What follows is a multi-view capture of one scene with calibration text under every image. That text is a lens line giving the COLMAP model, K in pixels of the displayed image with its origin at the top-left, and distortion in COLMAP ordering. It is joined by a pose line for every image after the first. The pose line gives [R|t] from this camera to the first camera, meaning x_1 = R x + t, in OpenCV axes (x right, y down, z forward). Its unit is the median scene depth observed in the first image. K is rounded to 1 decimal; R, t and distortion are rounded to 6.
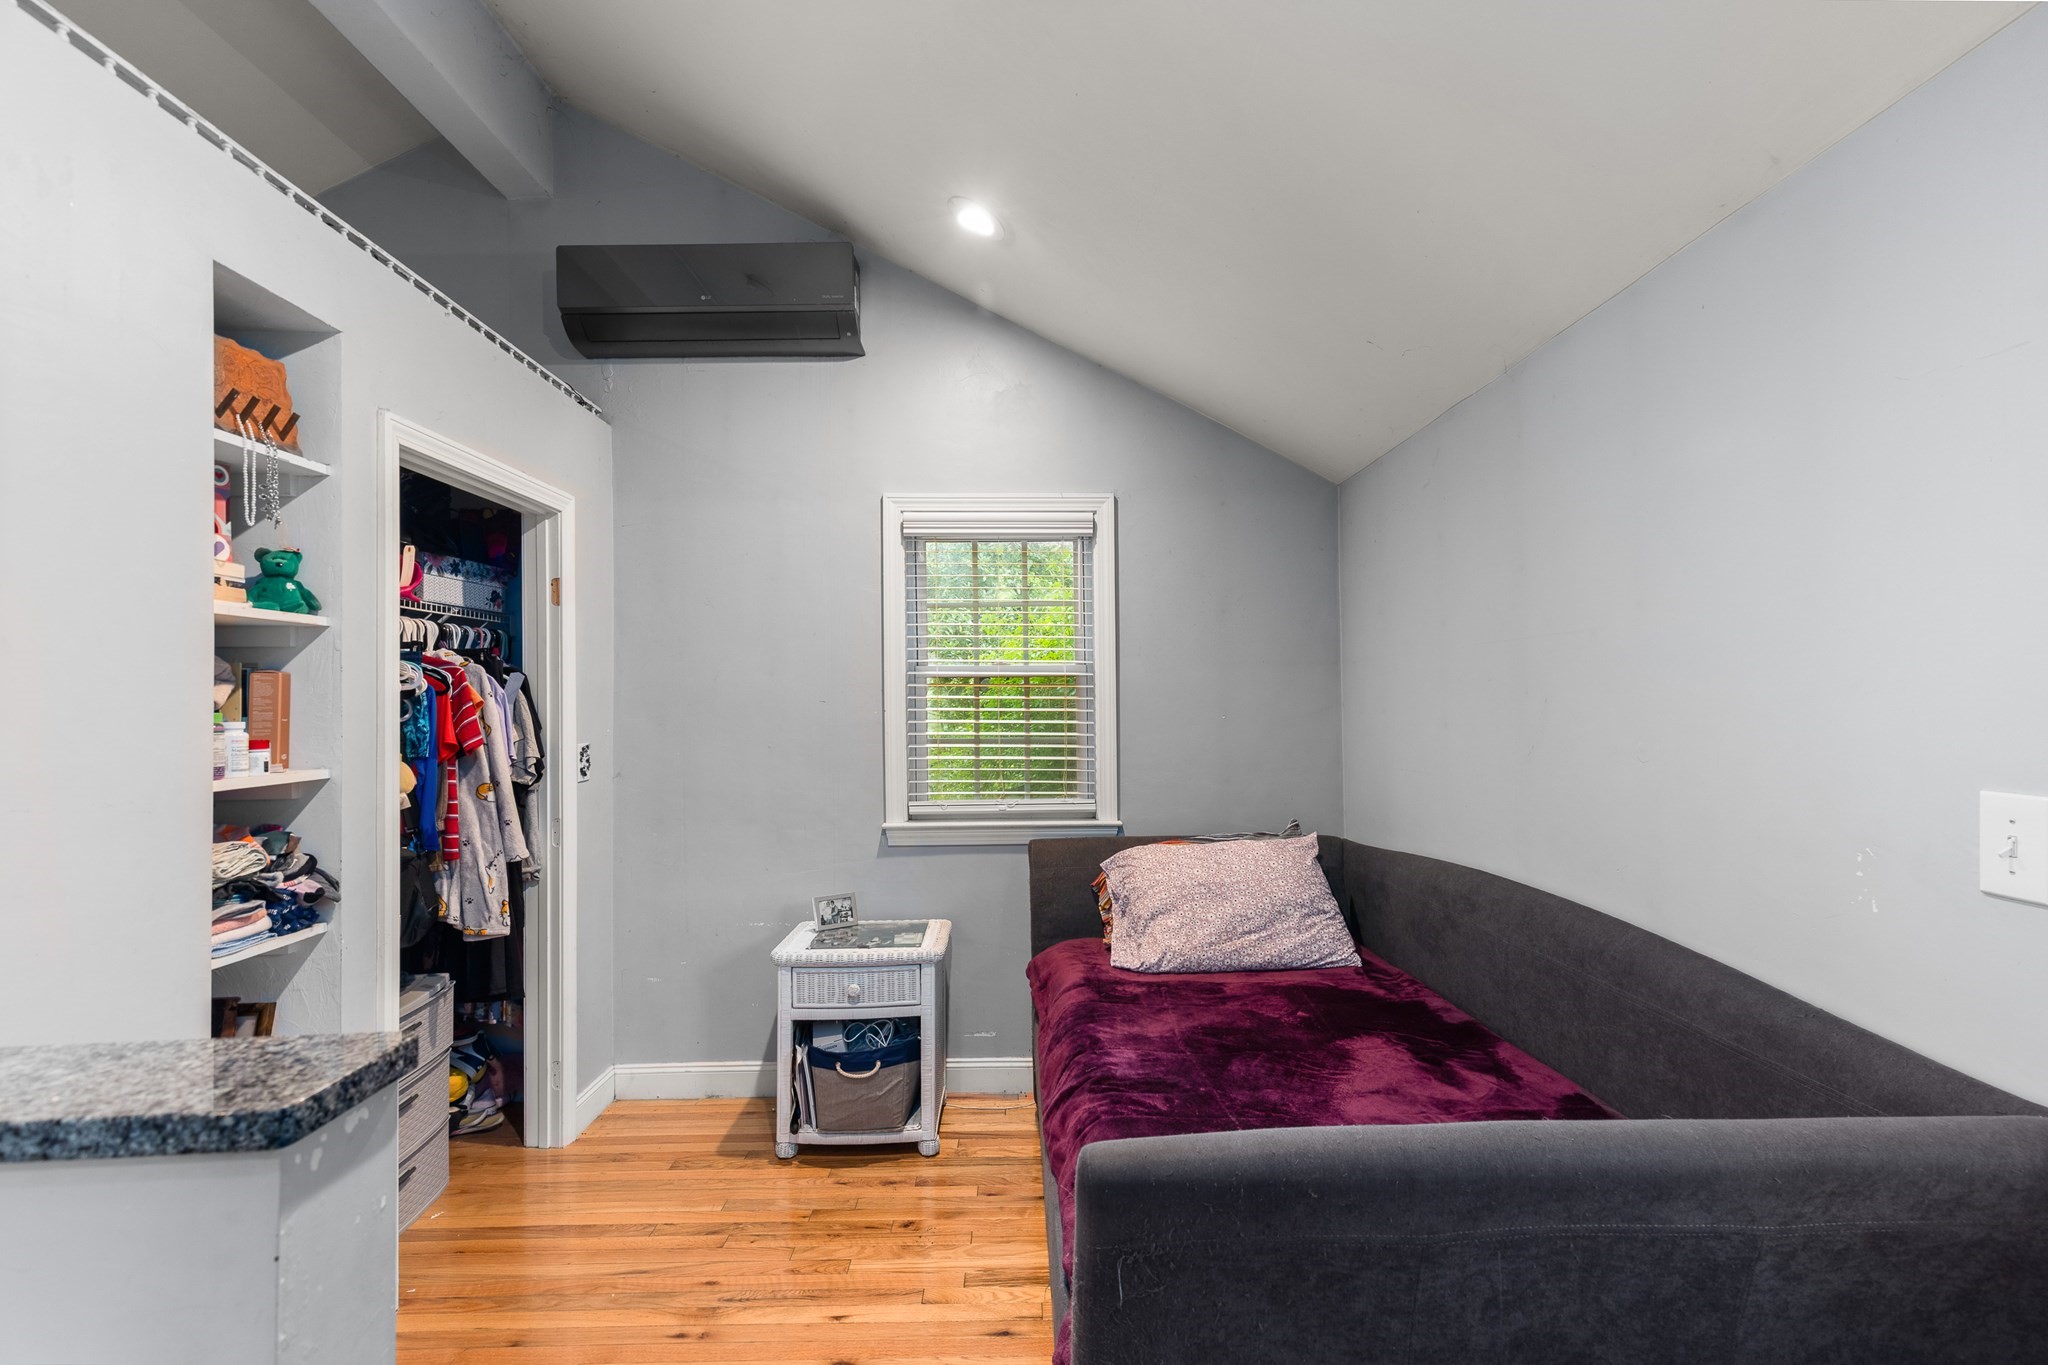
lens RADIAL K [[935.7, 0, 1033.9], [0, 935.7, 700.6], [0, 0, 1]] dist [0.010774, -0.001424]
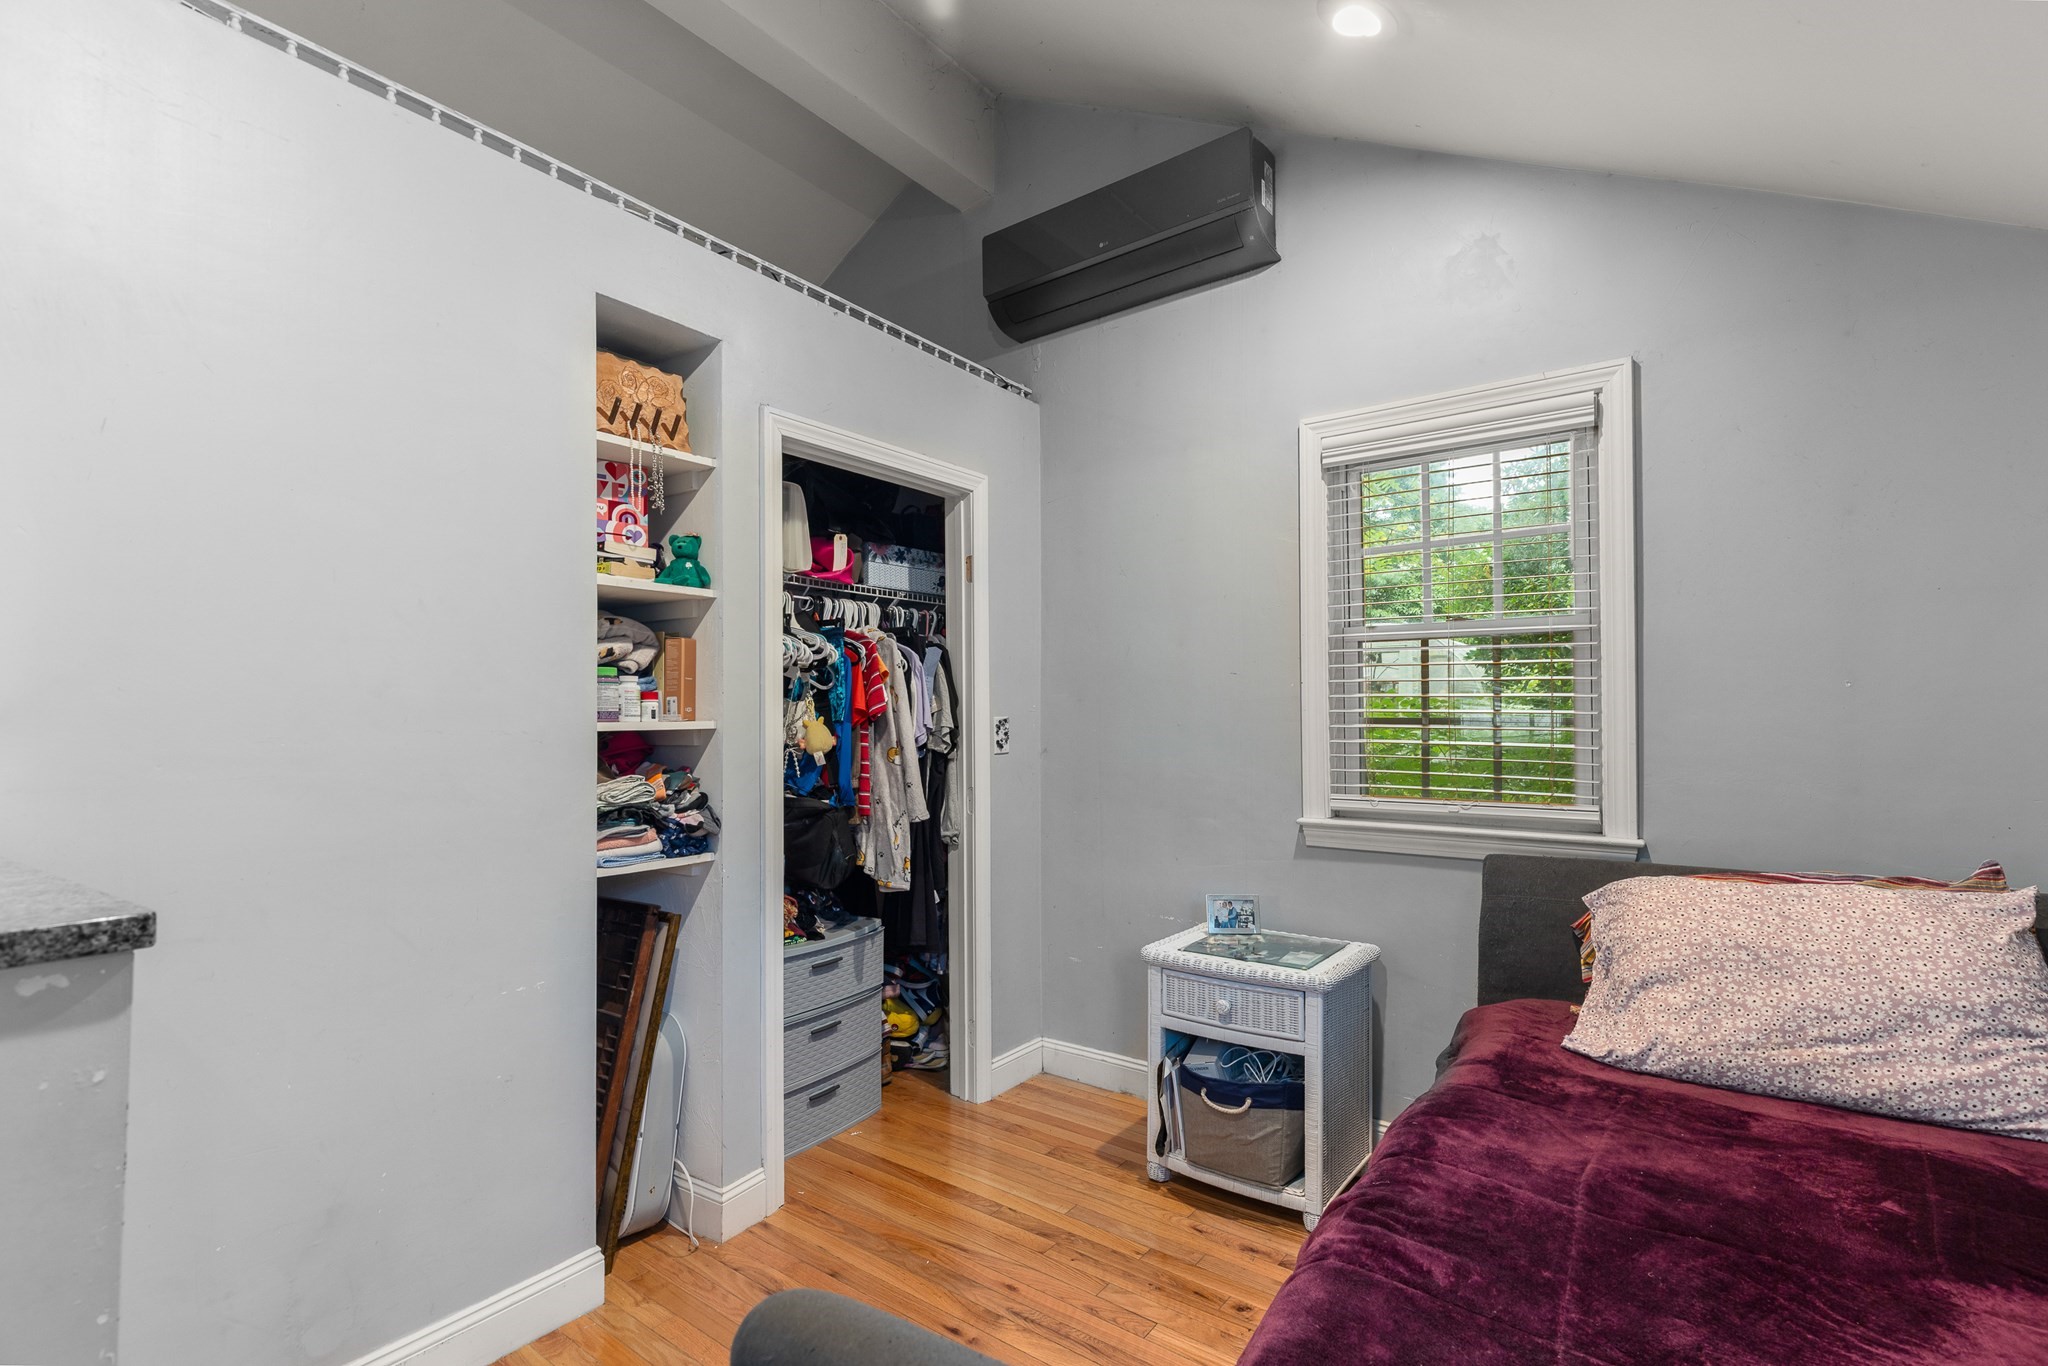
lens RADIAL K [[940.8, 0, 1023.9], [0, 940.8, 715.4], [0, 0, 1]] dist [0.013301, -0.004714]
pose [[0.790728, 0.004705, -0.612150, 0.189410], [-0.000925, 0.999979, 0.006491, 0.041834], [0.612167, -0.004567, 0.790715, 0.225503]]
